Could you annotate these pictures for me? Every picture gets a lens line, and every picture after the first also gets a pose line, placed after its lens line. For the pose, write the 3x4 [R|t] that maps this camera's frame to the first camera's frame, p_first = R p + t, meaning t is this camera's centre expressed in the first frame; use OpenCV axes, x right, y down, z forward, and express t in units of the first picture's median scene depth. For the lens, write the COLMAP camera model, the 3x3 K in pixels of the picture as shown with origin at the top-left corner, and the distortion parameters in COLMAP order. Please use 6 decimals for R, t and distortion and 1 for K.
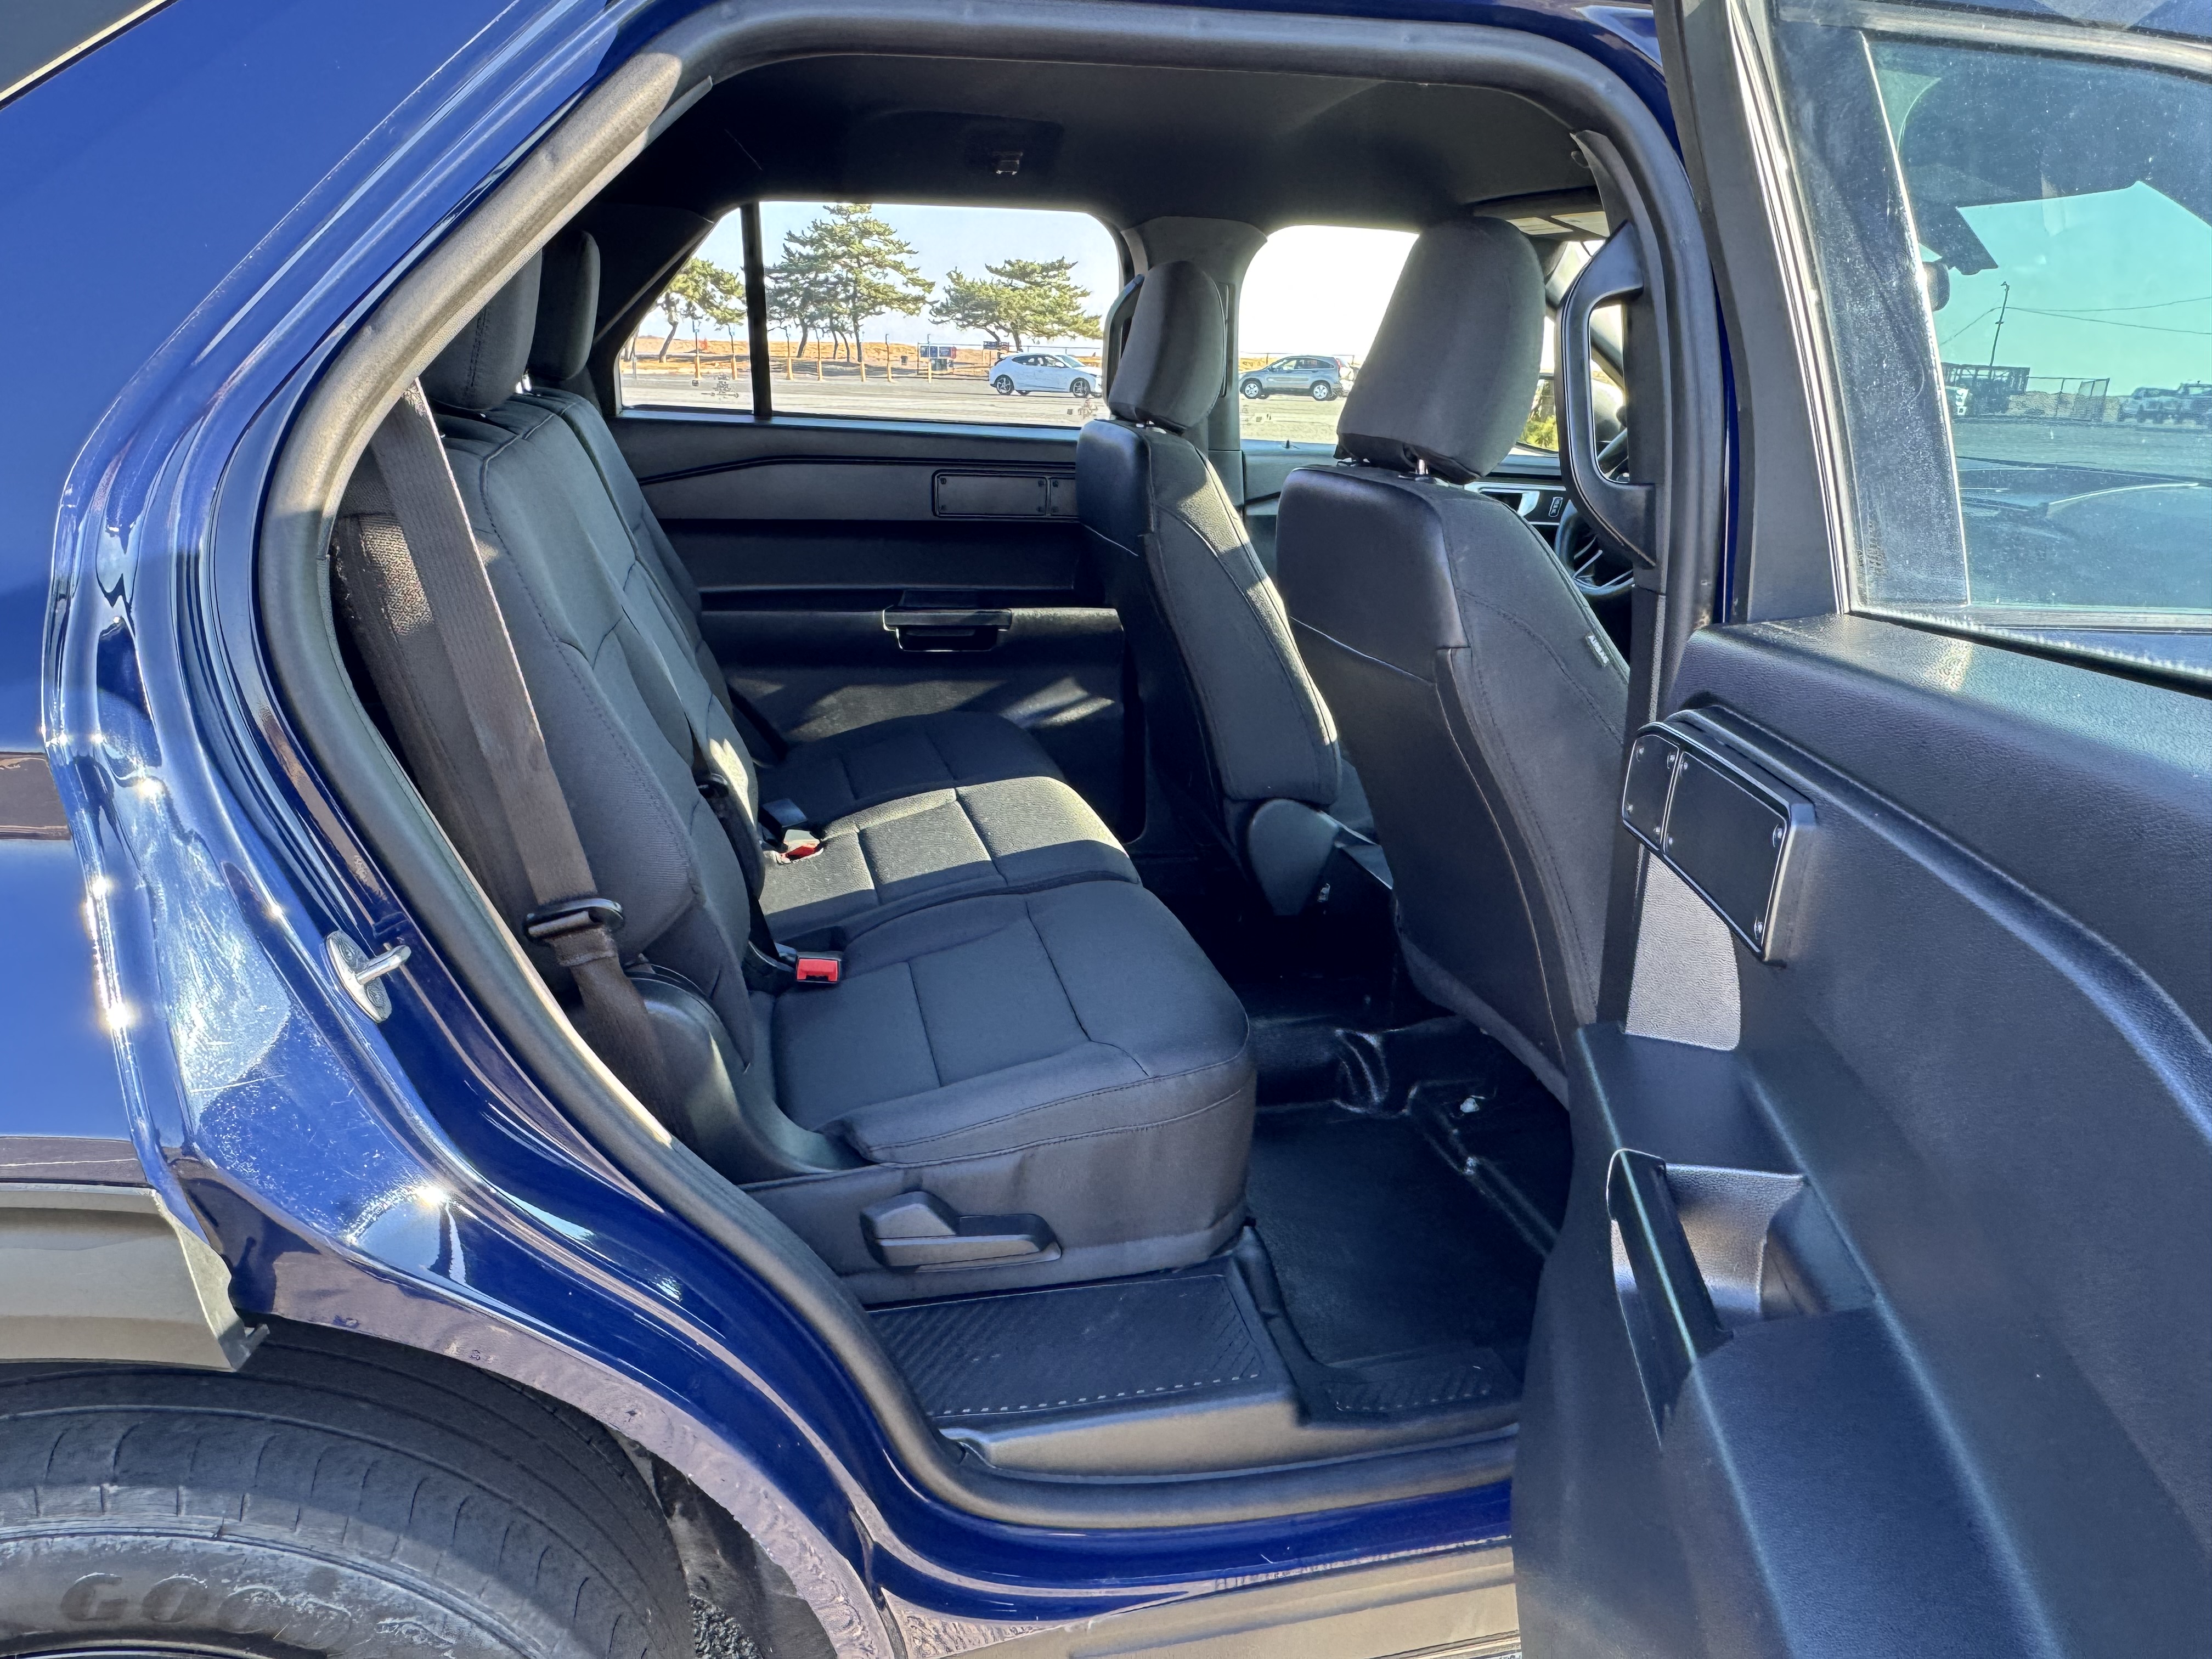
lens RADIAL K [[1498.4, 0, 1121.3], [0, 1498.4, 826.5], [0, 0, 1]] dist [-0.003813, 0.003953]
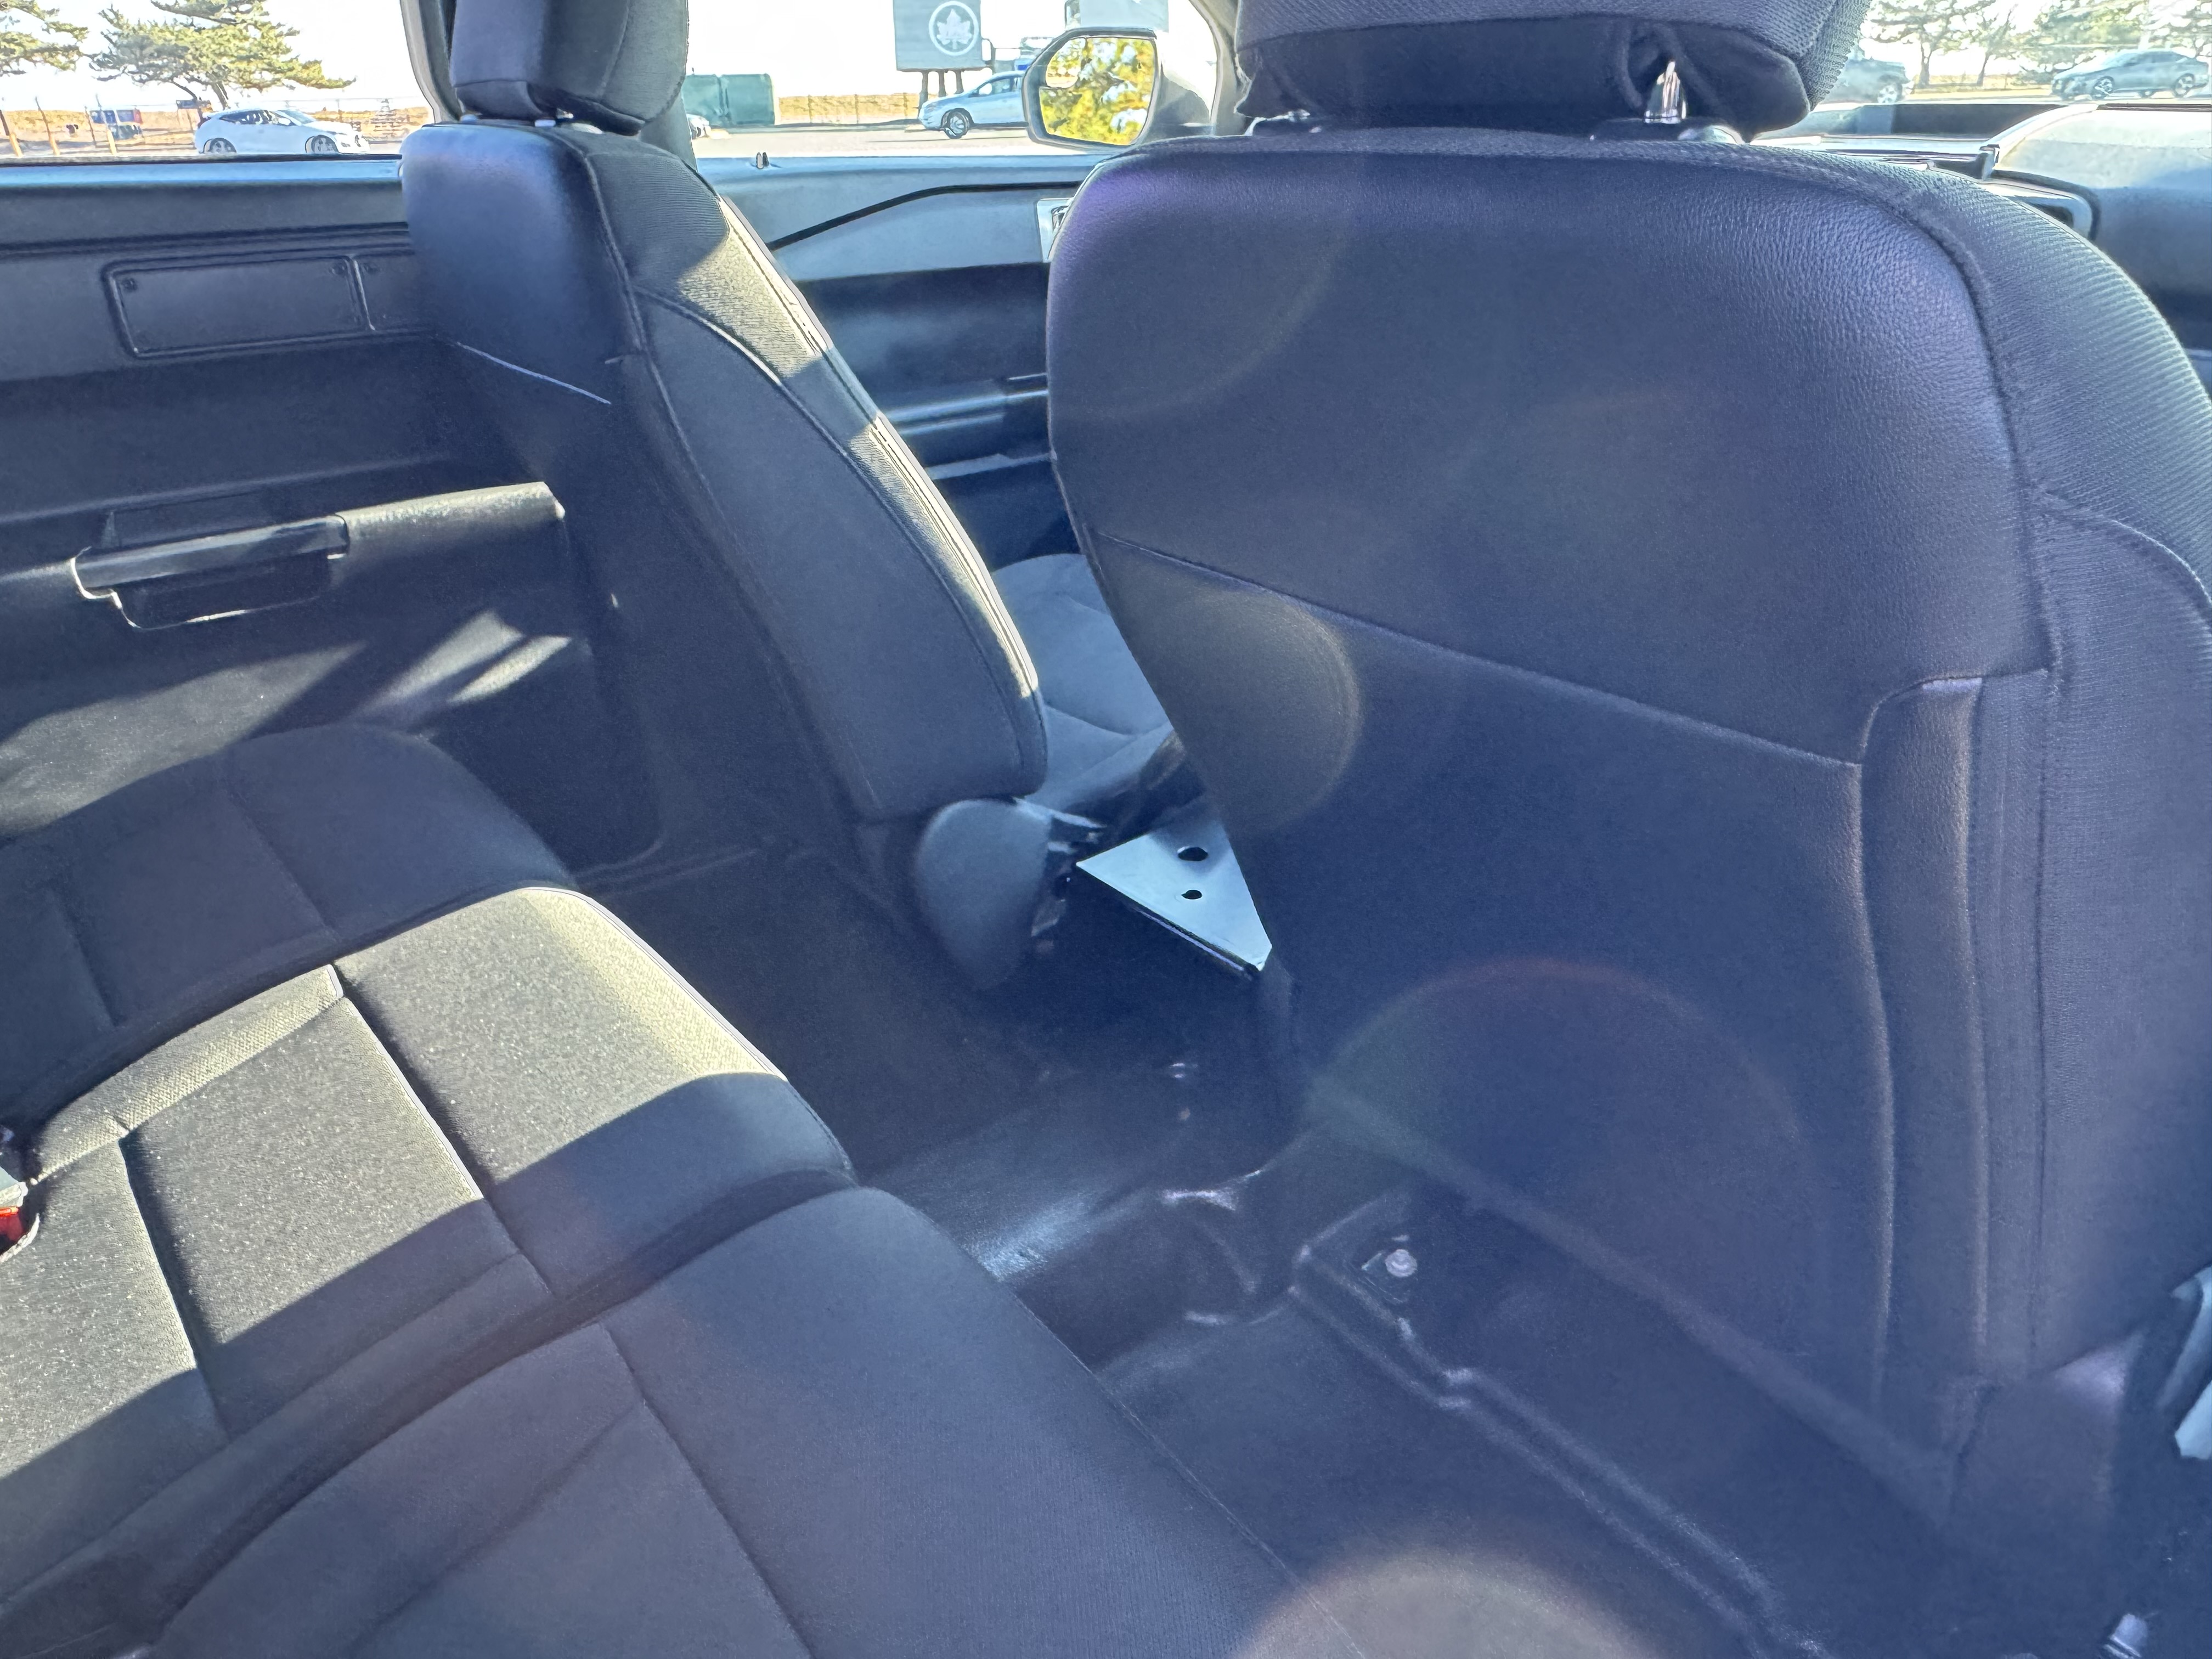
lens RADIAL K [[1498.4, 0, 1094.7], [0, 1498.4, 823.7], [0, 0, 1]] dist [-0.003813, 0.003953]
pose [[0.912497, -0.229026, 0.338963, -0.039350], [0.174266, 0.967274, 0.184426, -0.103753], [-0.370109, -0.109219, 0.922546, 0.448683]]
